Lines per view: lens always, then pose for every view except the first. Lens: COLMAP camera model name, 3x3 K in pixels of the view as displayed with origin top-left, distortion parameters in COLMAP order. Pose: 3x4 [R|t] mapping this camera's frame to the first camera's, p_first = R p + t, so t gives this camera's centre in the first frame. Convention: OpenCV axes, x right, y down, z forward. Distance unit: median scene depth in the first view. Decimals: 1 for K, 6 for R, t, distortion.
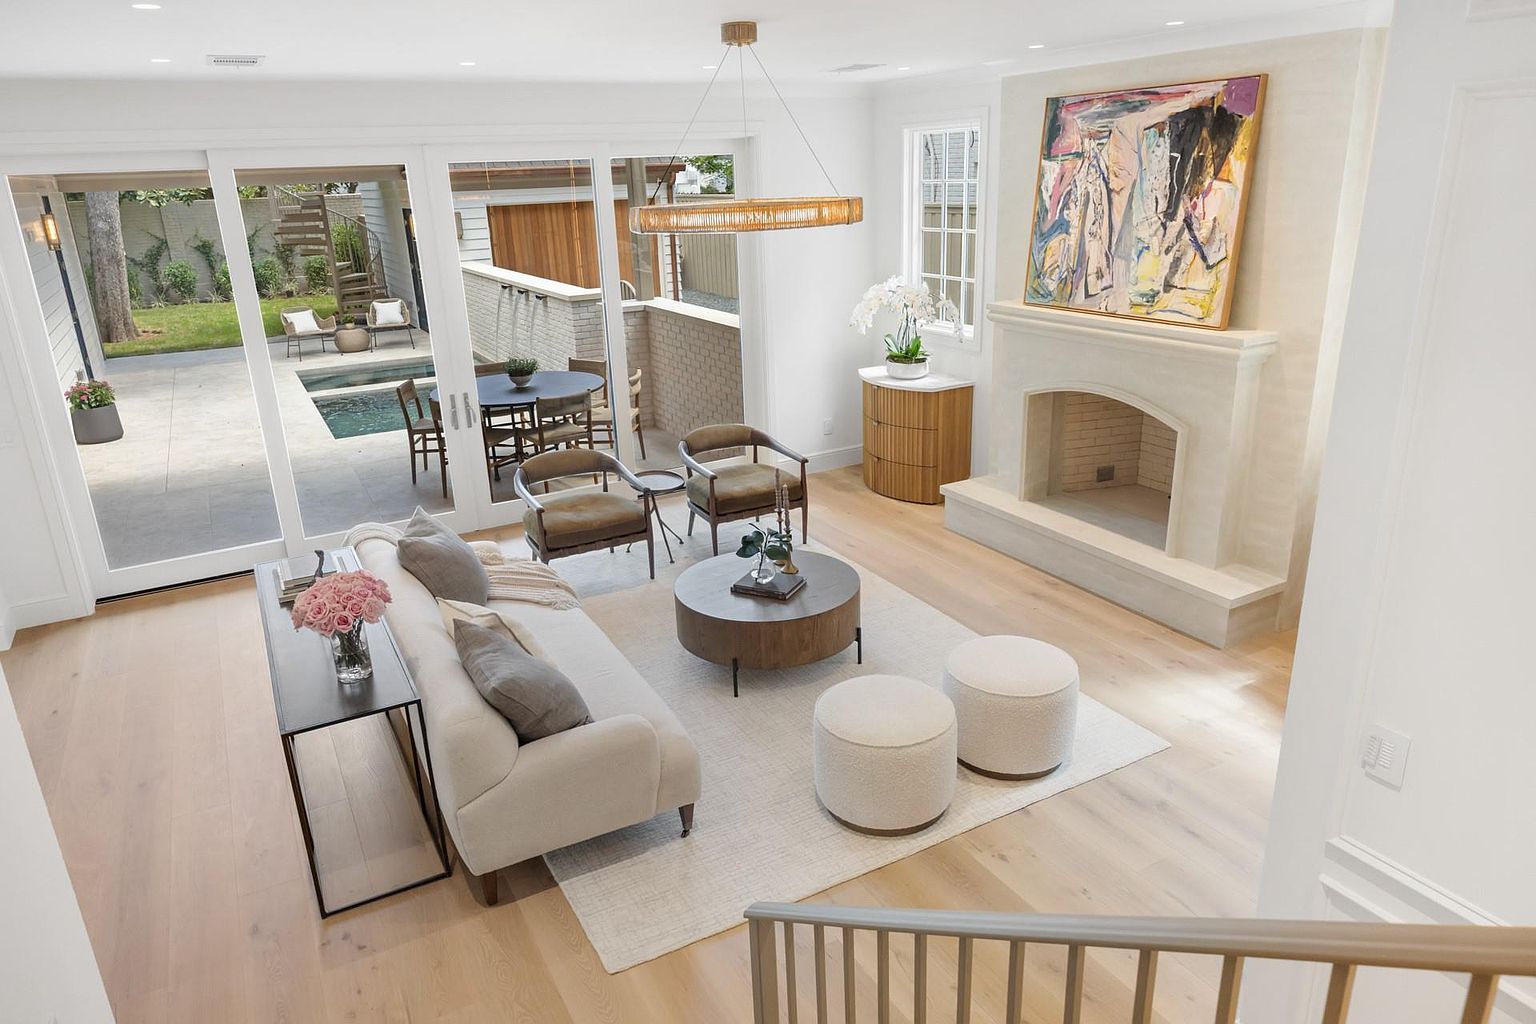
lens RADIAL K [[1025.0, 0, 766.8], [0, 1025.0, 508.8], [0, 0, 1]] dist [0.017999, 0.002837]
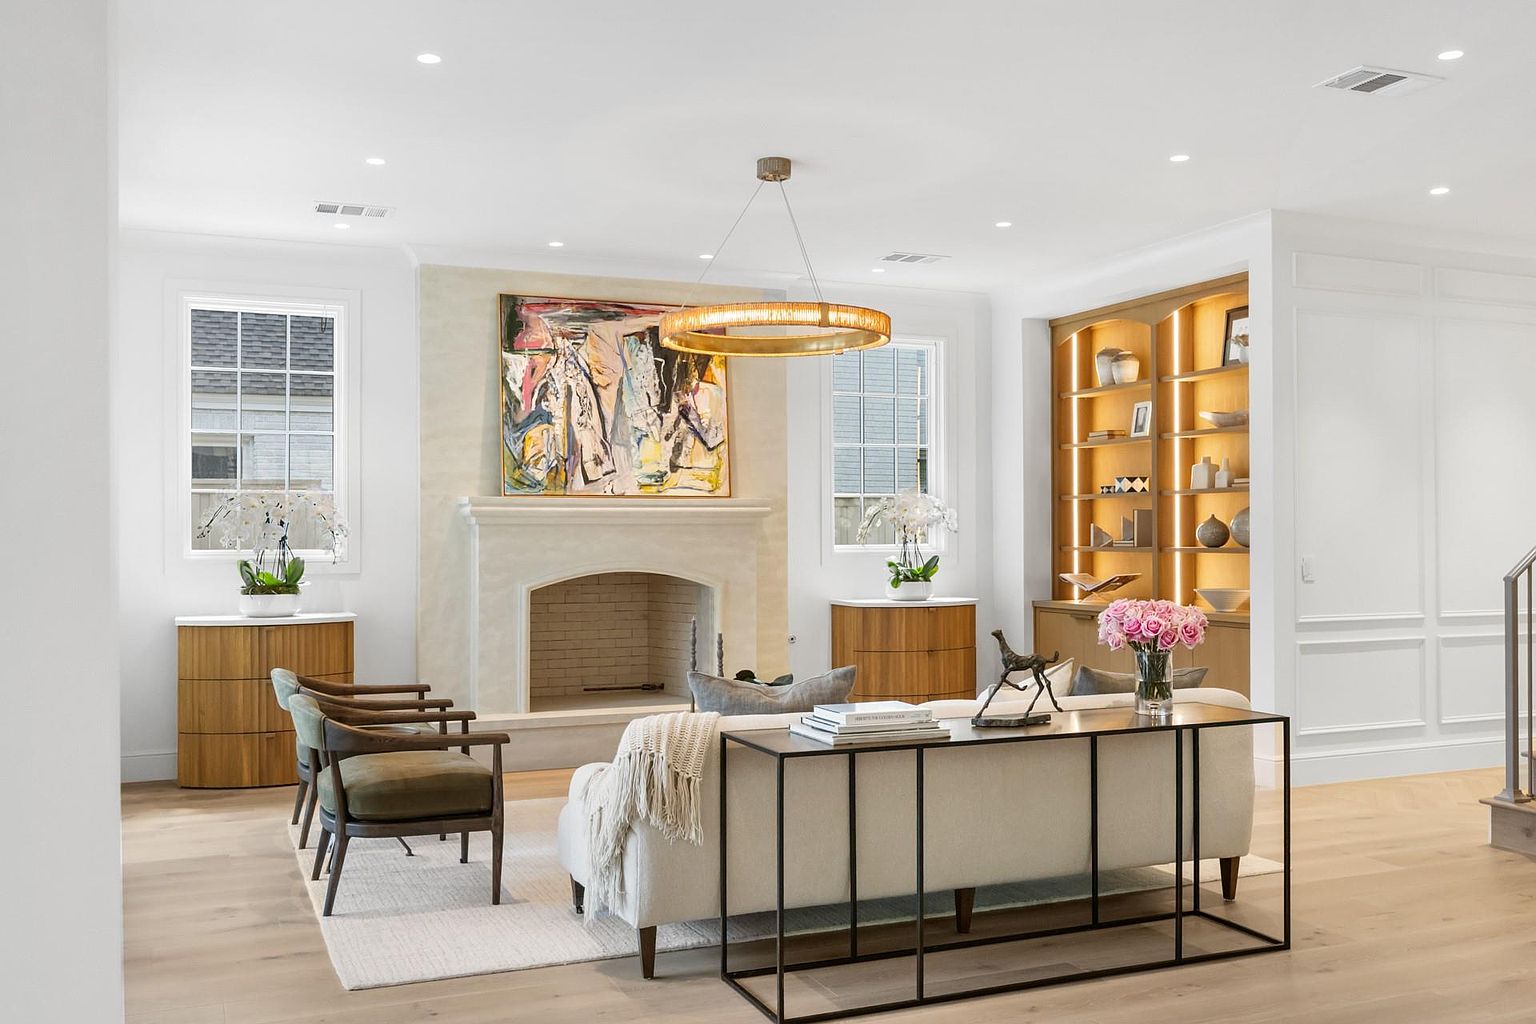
lens RADIAL K [[1356.5, 0, 768.5], [0, 1356.5, 519.4], [0, 0, 1]] dist [-0.000334, -0.001497]
pose [[0.091394, 0.046092, 0.994748, -1.046648], [0.318214, 0.945202, -0.073033, -0.016261], [-0.943603, 0.323217, 0.071718, 0.769703]]
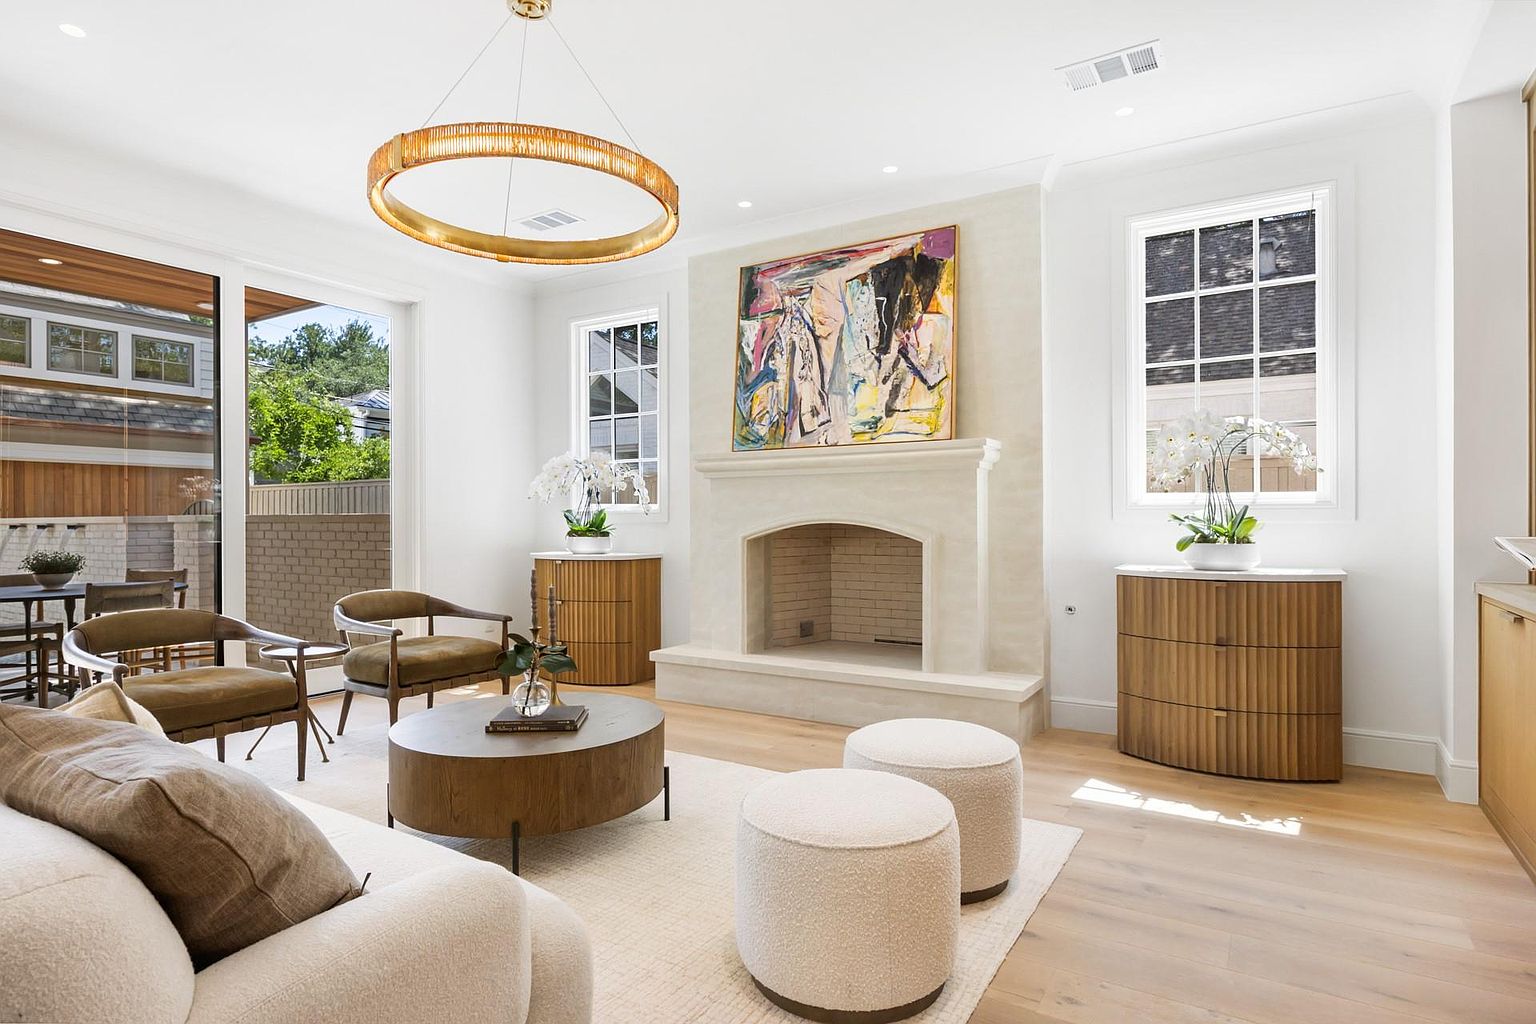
lens RADIAL K [[833.6, 0, 766.6], [0, 833.6, 518.3], [0, 0, 1]] dist [0.003495, 0.000043]
pose [[0.870949, 0.032206, 0.490316, -0.132650], [0.130997, 0.946518, -0.294862, 0.119177], [-0.473589, 0.321040, 0.820150, 0.369724]]
